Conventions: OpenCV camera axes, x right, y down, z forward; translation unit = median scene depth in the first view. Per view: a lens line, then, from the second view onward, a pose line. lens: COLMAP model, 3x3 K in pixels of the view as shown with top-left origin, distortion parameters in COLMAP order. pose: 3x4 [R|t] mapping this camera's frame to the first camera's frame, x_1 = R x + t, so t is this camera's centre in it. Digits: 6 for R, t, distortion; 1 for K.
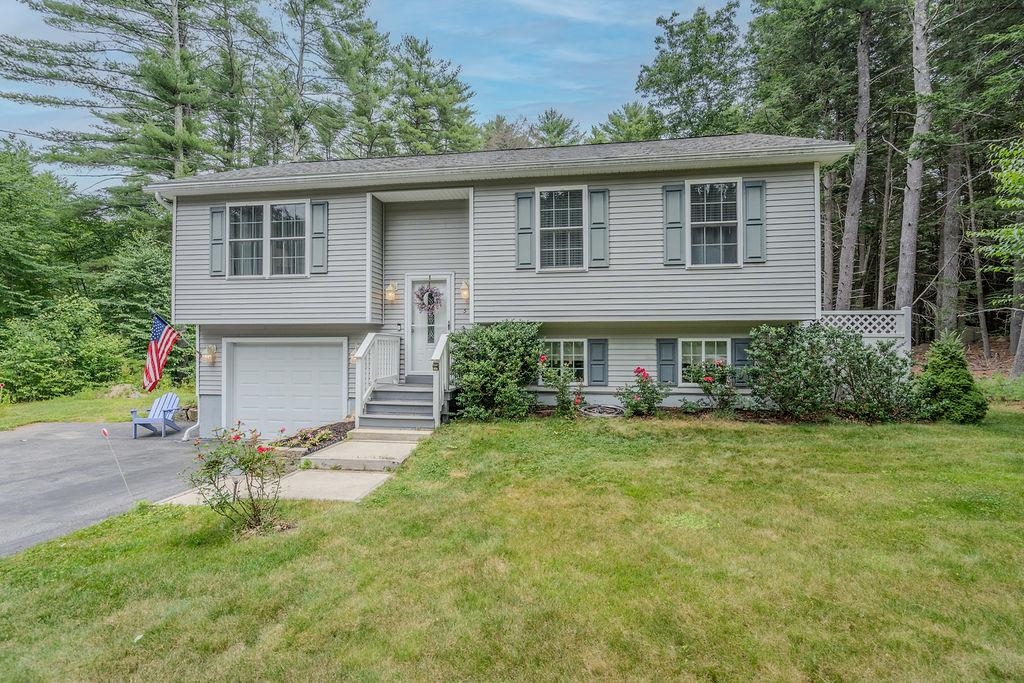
lens RADIAL K [[462.2, 0, 510.1], [0, 462.2, 343.1], [0, 0, 1]] dist [-0.000255, -0.000064]
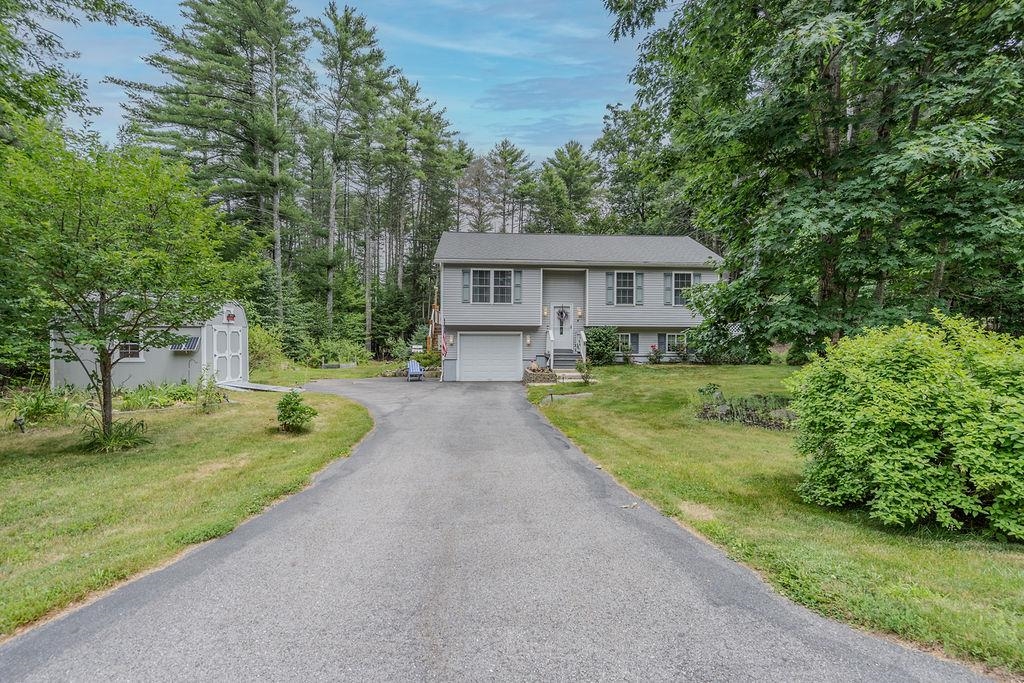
lens RADIAL K [[467.8, 0, 509.9], [0, 467.8, 342.0], [0, 0, 1]] dist [-0.000685, 0.001180]
pose [[0.978401, 0.004164, 0.206676, -0.934266], [-0.007201, 0.999877, 0.013942, 0.006159], [-0.206592, -0.015129, 0.978310, -1.219501]]
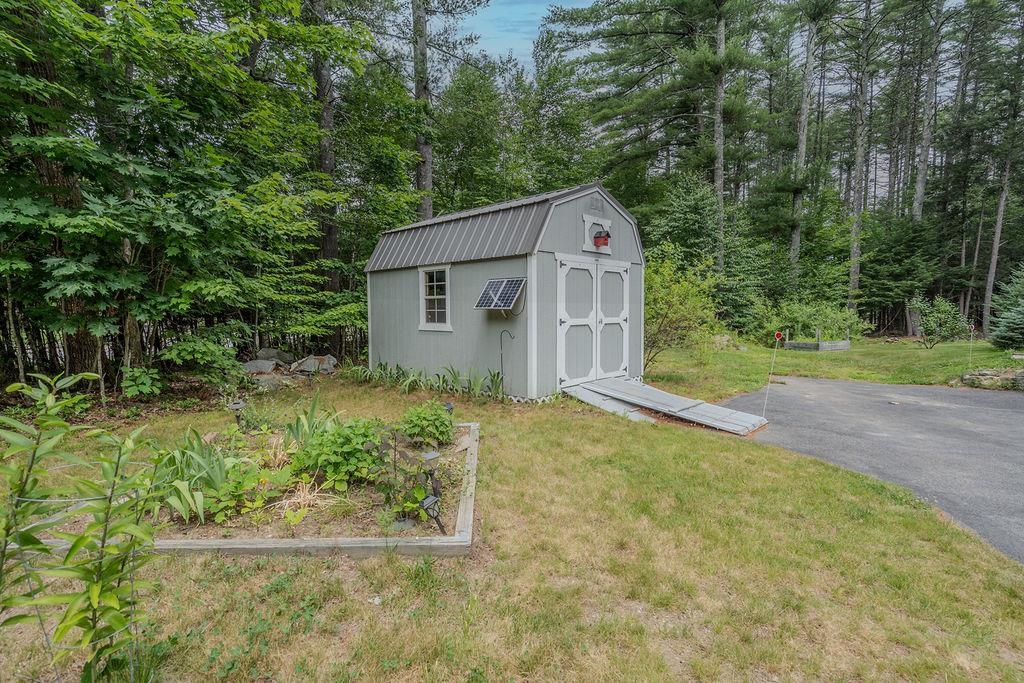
lens RADIAL K [[467.8, 0, 509.9], [0, 467.8, 342.0], [0, 0, 1]] dist [-0.000685, 0.001180]
pose [[0.779269, 0.046378, -0.624972, -1.226265], [0.005023, 0.996764, 0.080232, 0.058742], [0.626670, -0.065662, 0.776513, 0.051398]]
